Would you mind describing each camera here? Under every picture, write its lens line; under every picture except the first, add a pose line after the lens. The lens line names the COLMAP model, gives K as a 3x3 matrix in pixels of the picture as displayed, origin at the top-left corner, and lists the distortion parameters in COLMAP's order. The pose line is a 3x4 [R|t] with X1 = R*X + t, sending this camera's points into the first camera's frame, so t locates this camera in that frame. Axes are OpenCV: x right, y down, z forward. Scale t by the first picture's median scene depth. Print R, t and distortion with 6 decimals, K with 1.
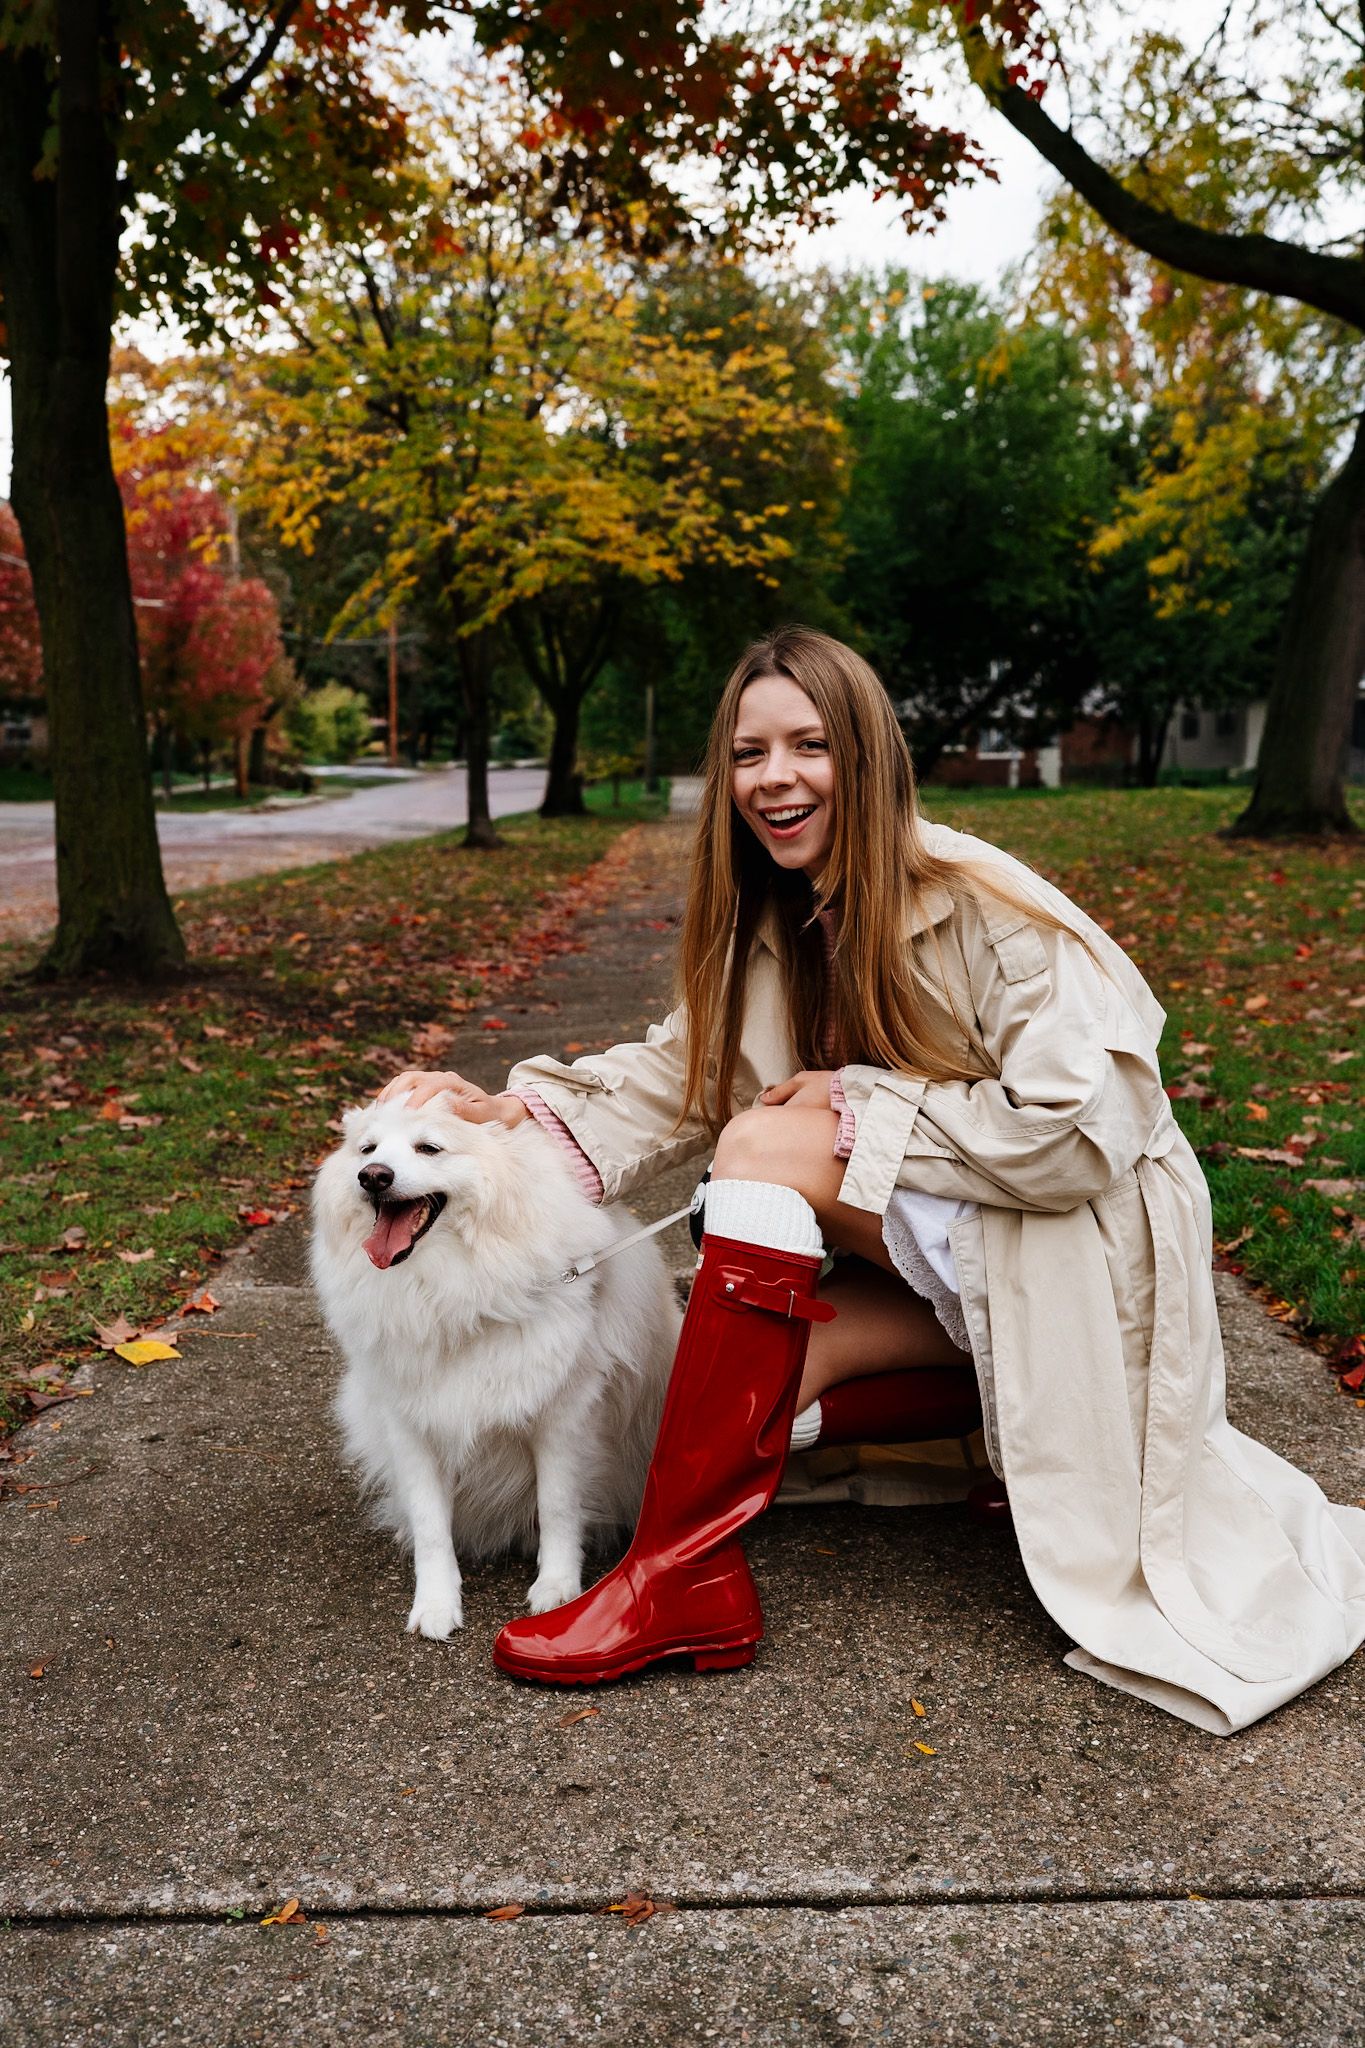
lens RADIAL K [[2066.2, 0, 692.8], [0, 2066.2, 1028.8], [0, 0, 1]] dist [-0.043297, 0.154482]
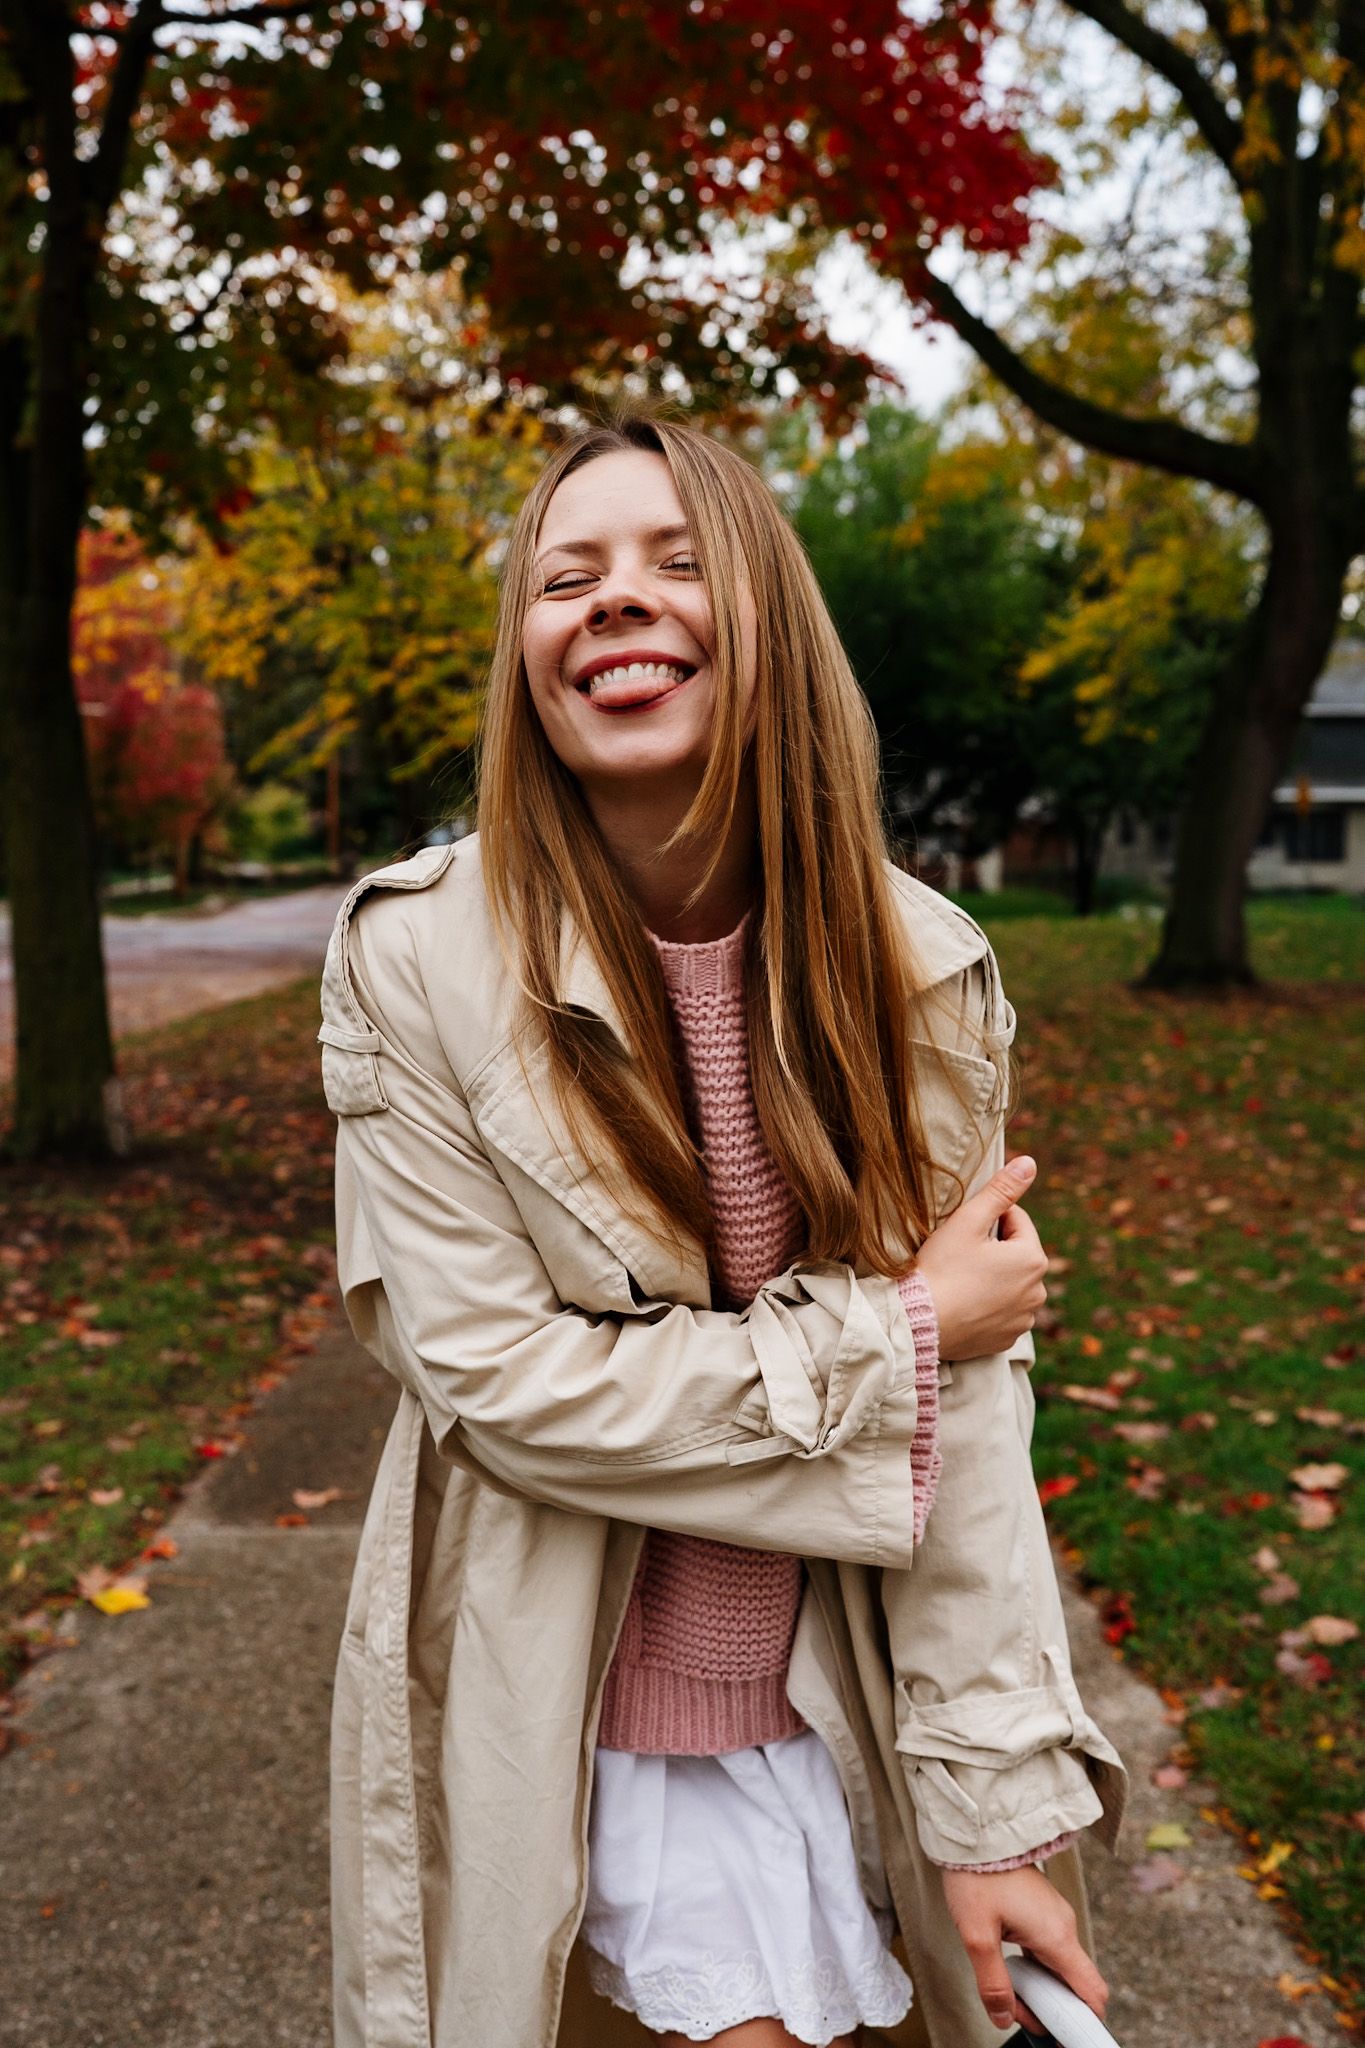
lens RADIAL K [[2037.5, 0, 670.7], [0, 2037.5, 1030.0], [0, 0, 1]] dist [-0.013998, 0.138323]
pose [[0.999759, 0.004715, 0.021461, 0.013302], [-0.003426, 0.998210, -0.059715, -0.052719], [-0.021704, 0.059627, 0.997985, -0.103734]]
